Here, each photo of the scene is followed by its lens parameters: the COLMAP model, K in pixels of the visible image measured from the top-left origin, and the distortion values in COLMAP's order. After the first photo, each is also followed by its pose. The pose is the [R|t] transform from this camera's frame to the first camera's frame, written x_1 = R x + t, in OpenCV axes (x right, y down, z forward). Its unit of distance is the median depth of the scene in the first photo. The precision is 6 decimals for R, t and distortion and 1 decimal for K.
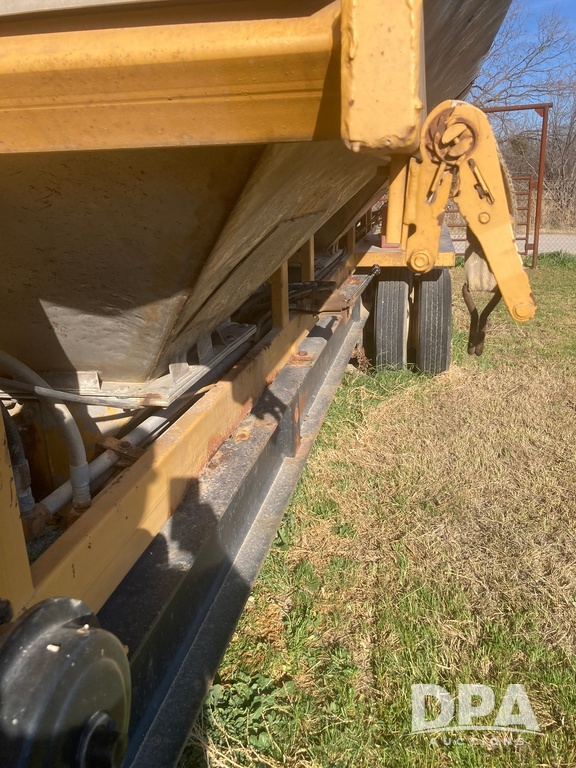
lens RADIAL K [[633.5, 0, 288.0], [0, 633.5, 384.0], [0, 0, 1]] dist [-0.001932, -0.008888]
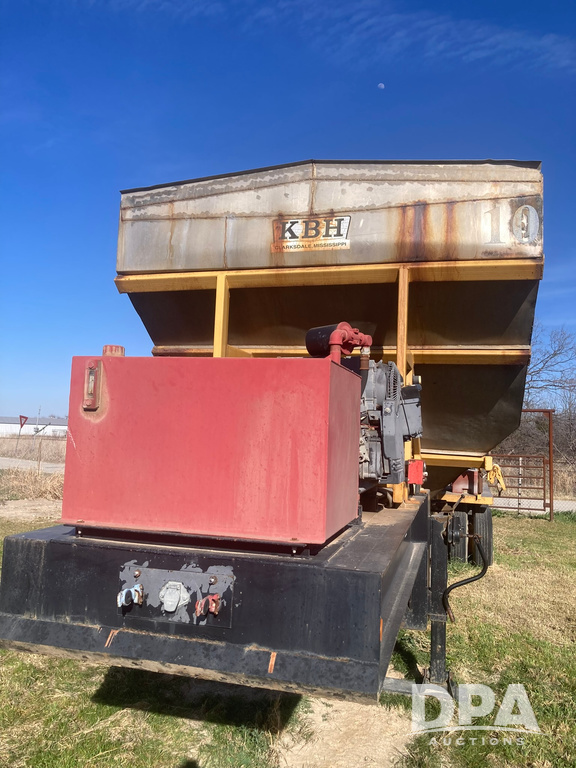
lens RADIAL K [[641.5, 0, 276.5], [0, 641.5, 386.4], [0, 0, 1]] dist [-0.000120, -0.001457]
pose [[0.995491, 0.058463, -0.074703, -0.116443], [-0.082273, 0.924115, -0.373151, 0.114444], [0.047219, 0.377614, 0.924758, -0.420487]]
